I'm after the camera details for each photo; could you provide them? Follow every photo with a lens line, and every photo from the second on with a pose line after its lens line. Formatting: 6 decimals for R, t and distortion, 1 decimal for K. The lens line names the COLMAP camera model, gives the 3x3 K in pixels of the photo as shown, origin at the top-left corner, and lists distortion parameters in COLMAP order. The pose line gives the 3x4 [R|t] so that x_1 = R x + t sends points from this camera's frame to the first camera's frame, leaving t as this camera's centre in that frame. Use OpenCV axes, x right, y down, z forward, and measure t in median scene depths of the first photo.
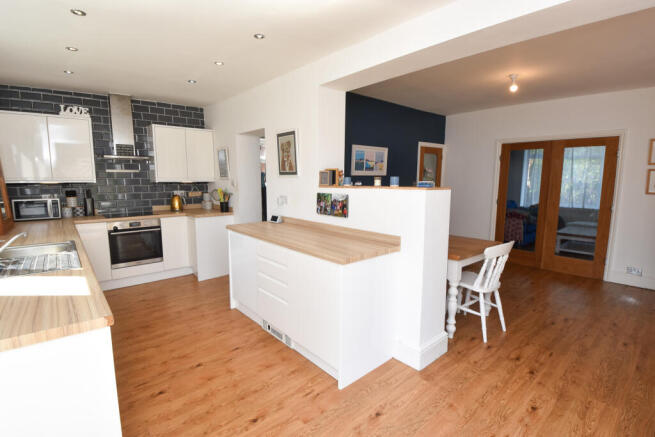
lens RADIAL K [[300.4, 0, 341.9], [0, 300.4, 220.8], [0, 0, 1]] dist [0.002101, -0.014366]
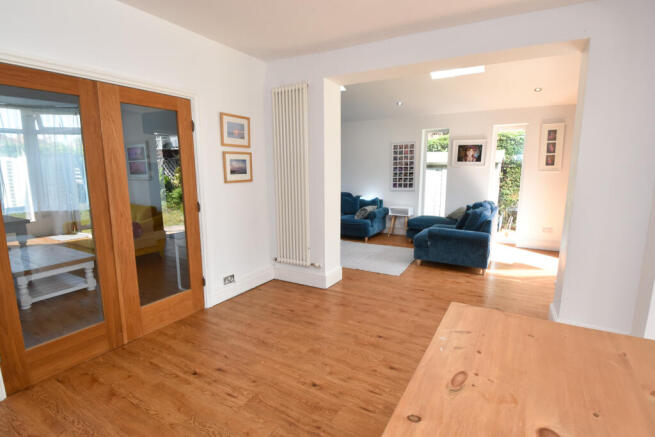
lens RADIAL K [[326.0, 0, 324.0], [0, 326.0, 220.6], [0, 0, 1]] dist [-0.000923, -0.000256]
pose [[-0.301411, -0.155911, 0.940661, 0.104761], [0.136657, 0.969292, 0.204445, -0.128749], [-0.943650, 0.190170, -0.270849, 0.955735]]
